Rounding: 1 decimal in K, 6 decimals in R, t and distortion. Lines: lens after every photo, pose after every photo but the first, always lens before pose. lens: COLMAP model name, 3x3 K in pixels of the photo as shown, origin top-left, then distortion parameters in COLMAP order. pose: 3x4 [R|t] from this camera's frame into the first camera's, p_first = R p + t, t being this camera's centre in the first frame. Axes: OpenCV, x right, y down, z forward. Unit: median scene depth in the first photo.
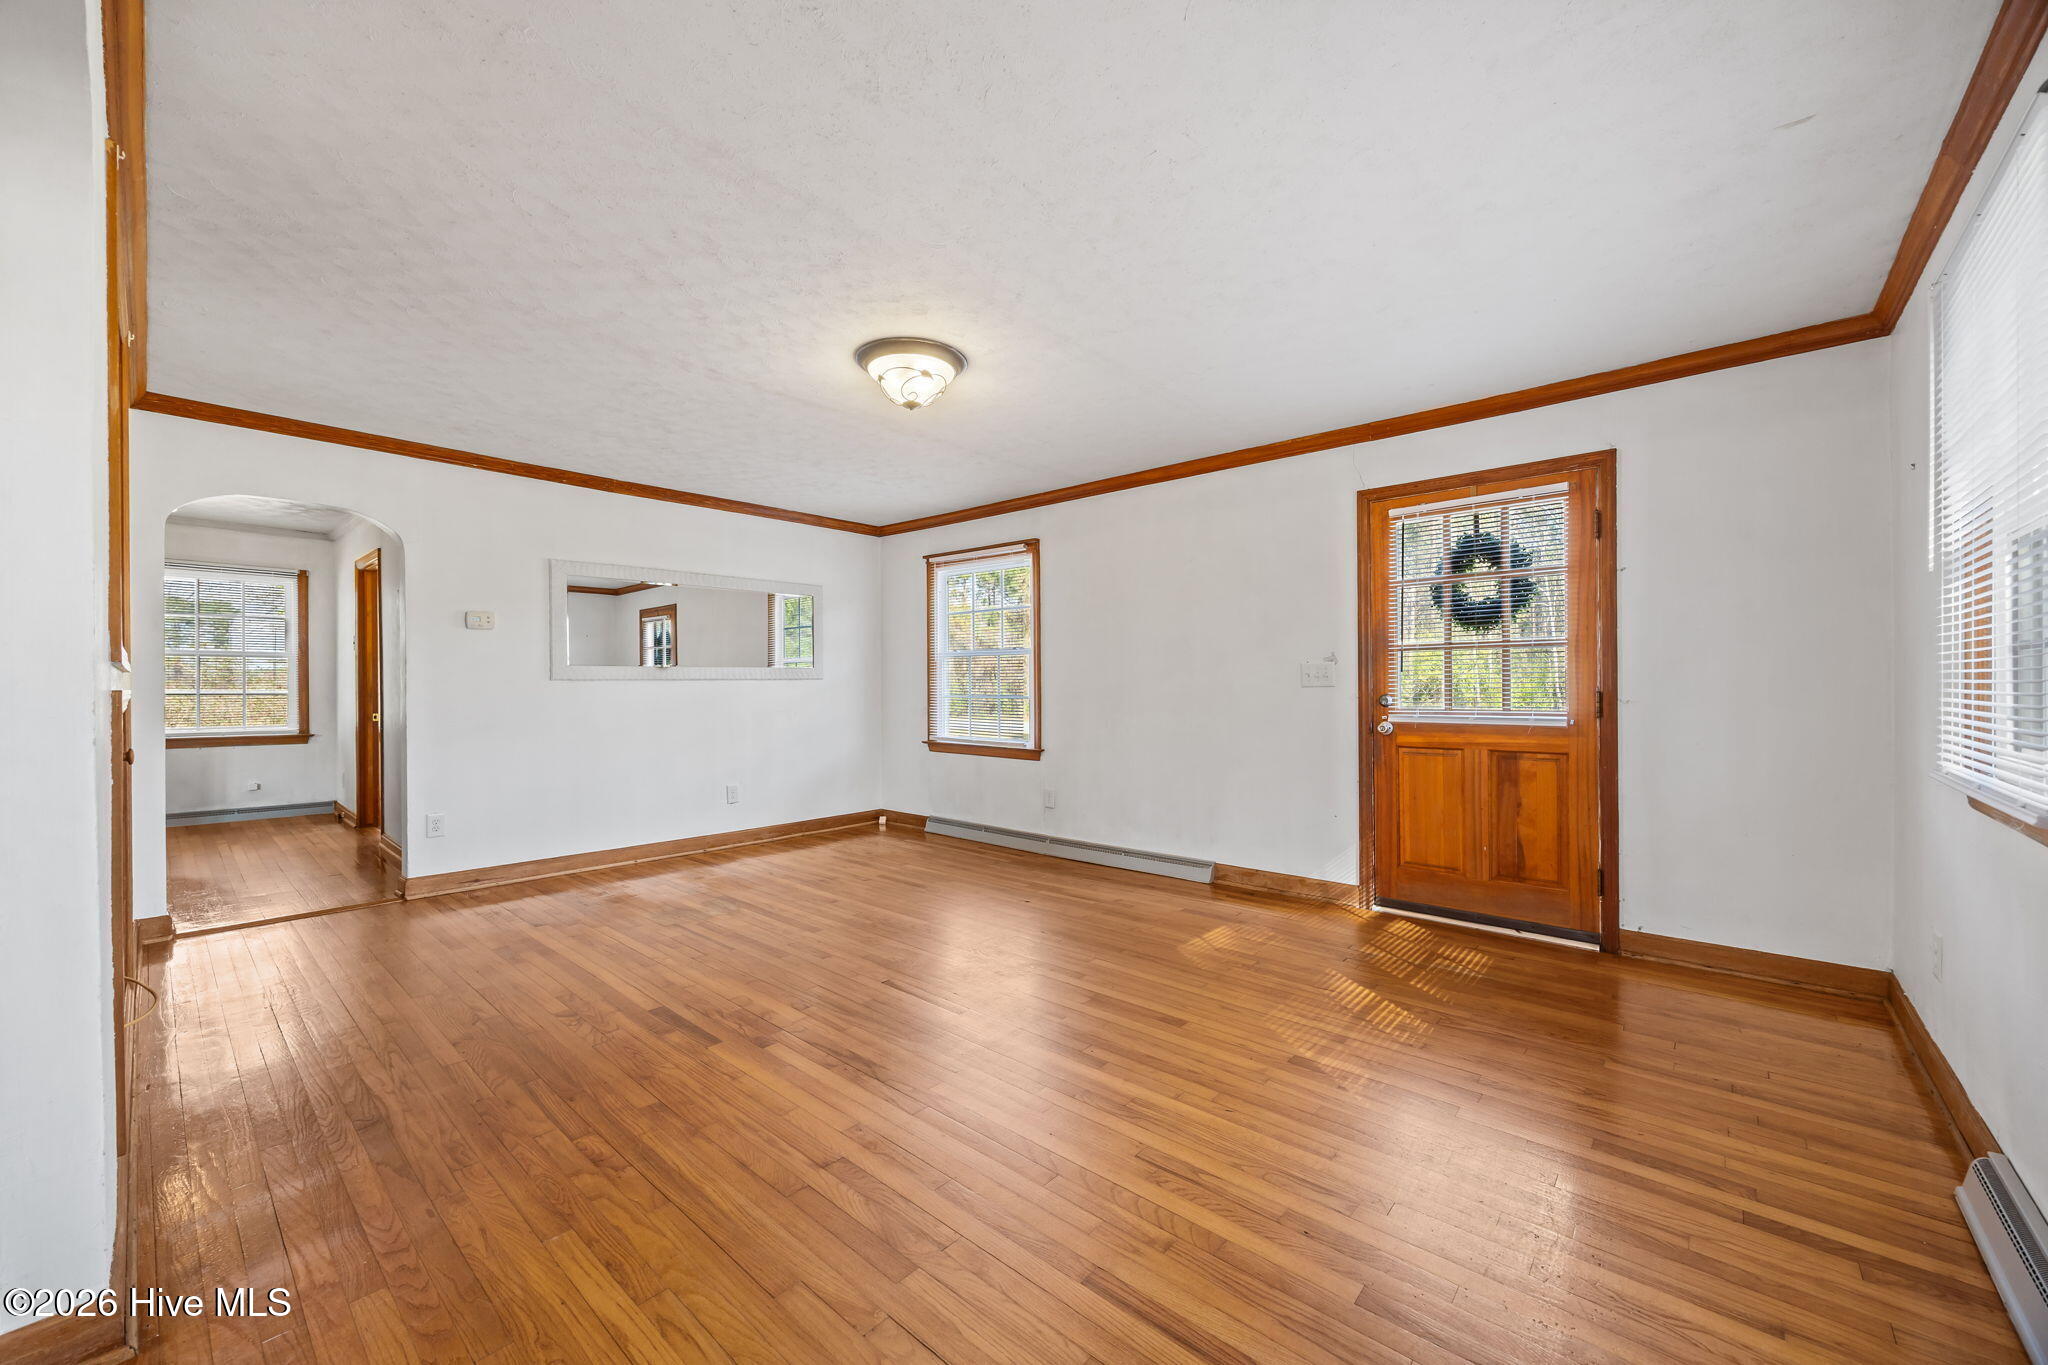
lens RADIAL K [[785.0, 0, 1032.5], [0, 785.0, 697.6], [0, 0, 1]] dist [-0.005702, 0.000309]
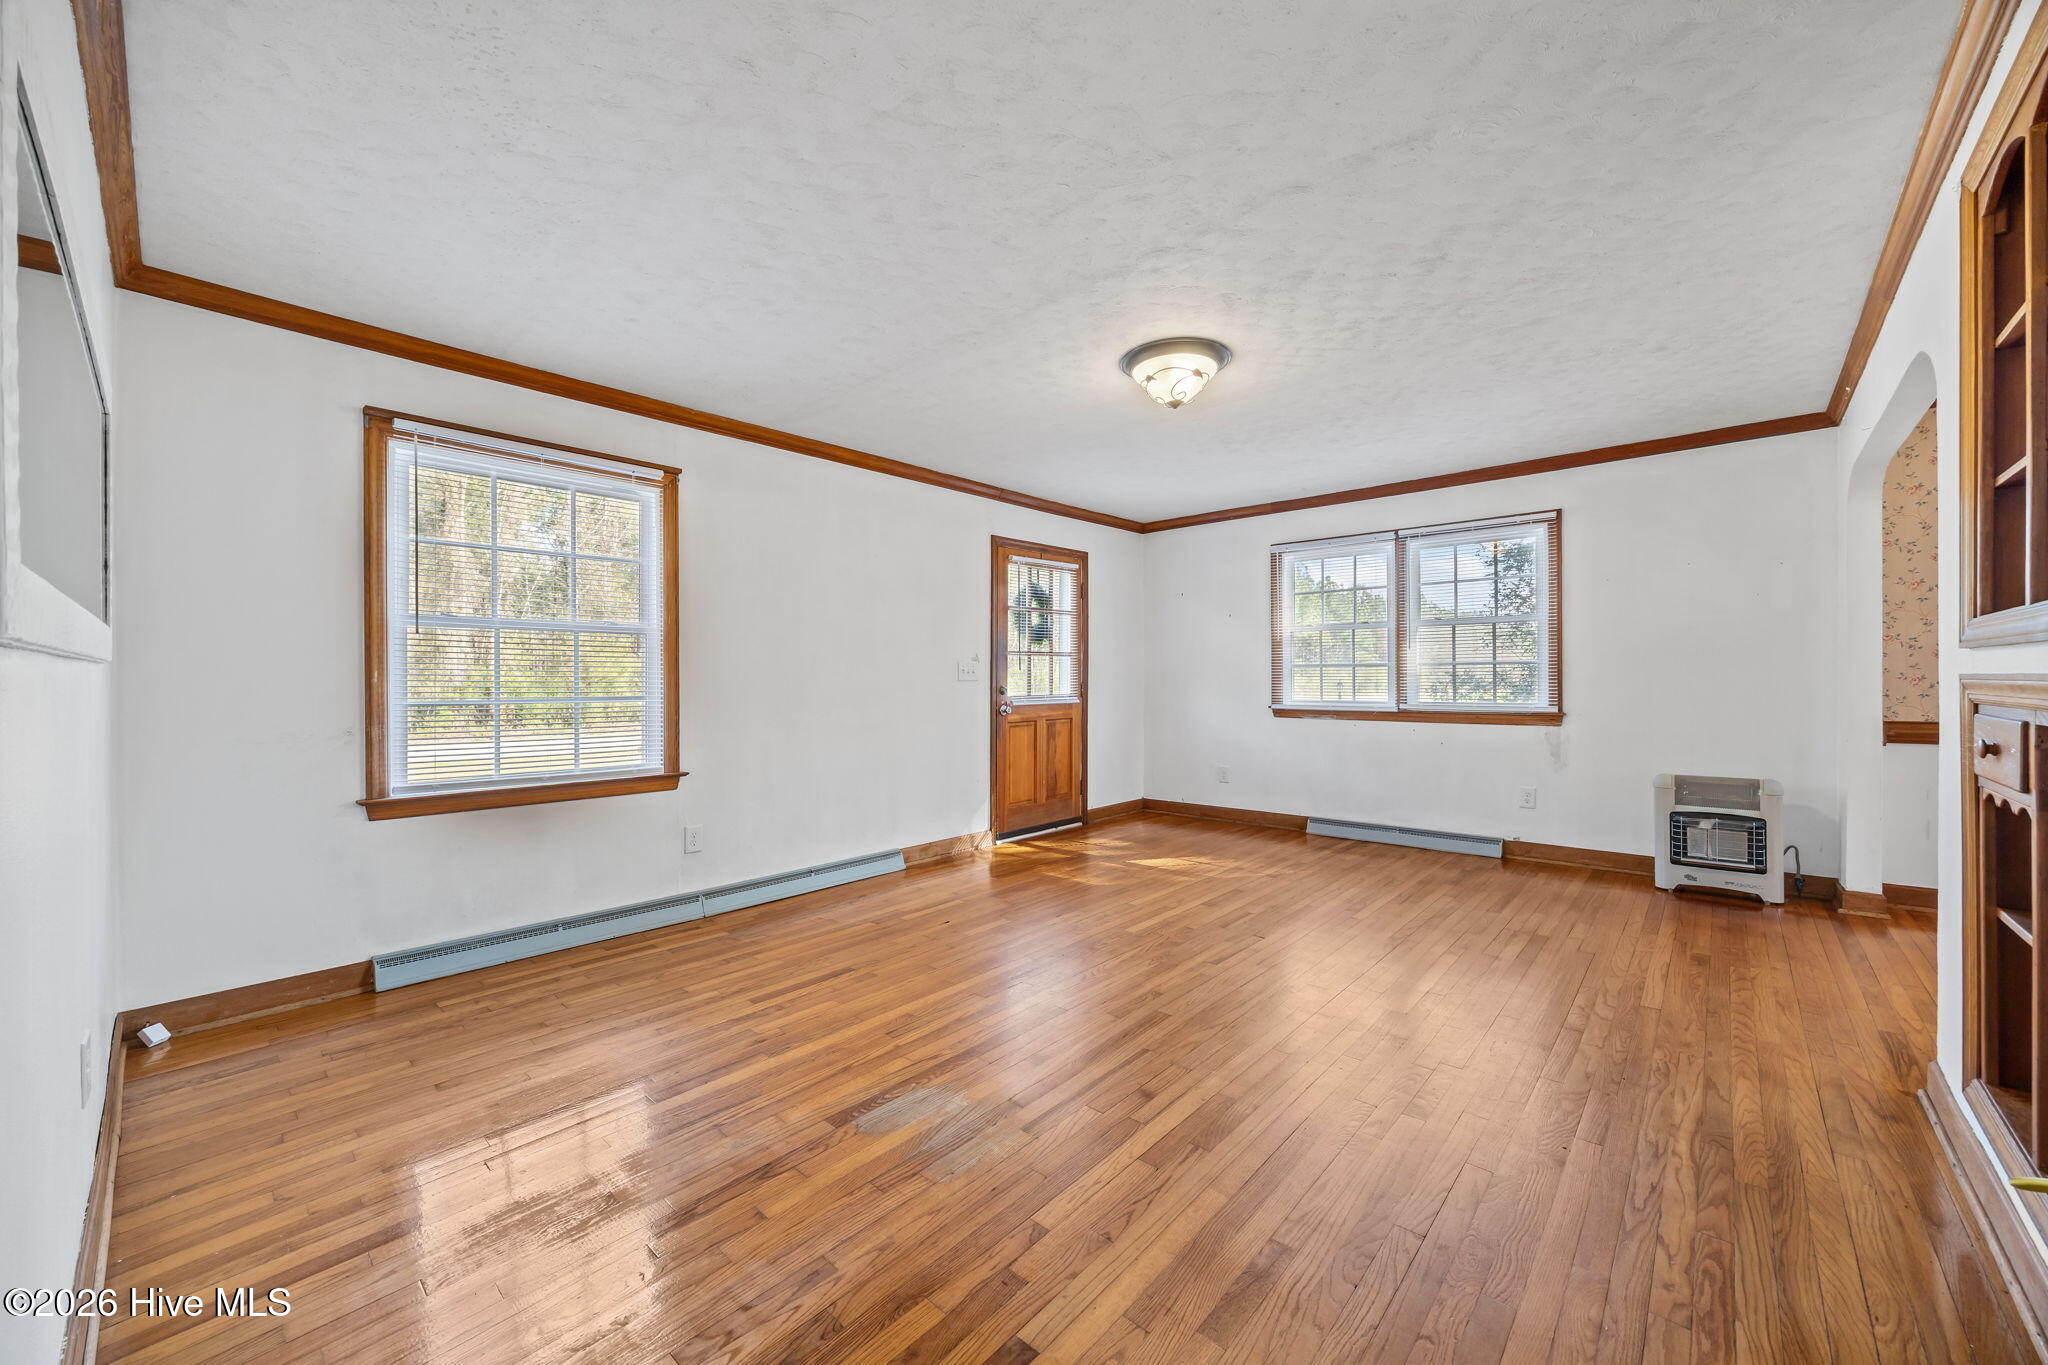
lens RADIAL K [[785.0, 0, 1027.7], [0, 785.0, 668.6], [0, 0, 1]] dist [-0.005702, 0.000309]
pose [[0.011555, 0.016086, 0.999804, -0.971523], [0.021472, 0.999636, -0.016332, -0.010301], [-0.999703, 0.021656, 0.011205, 0.971303]]
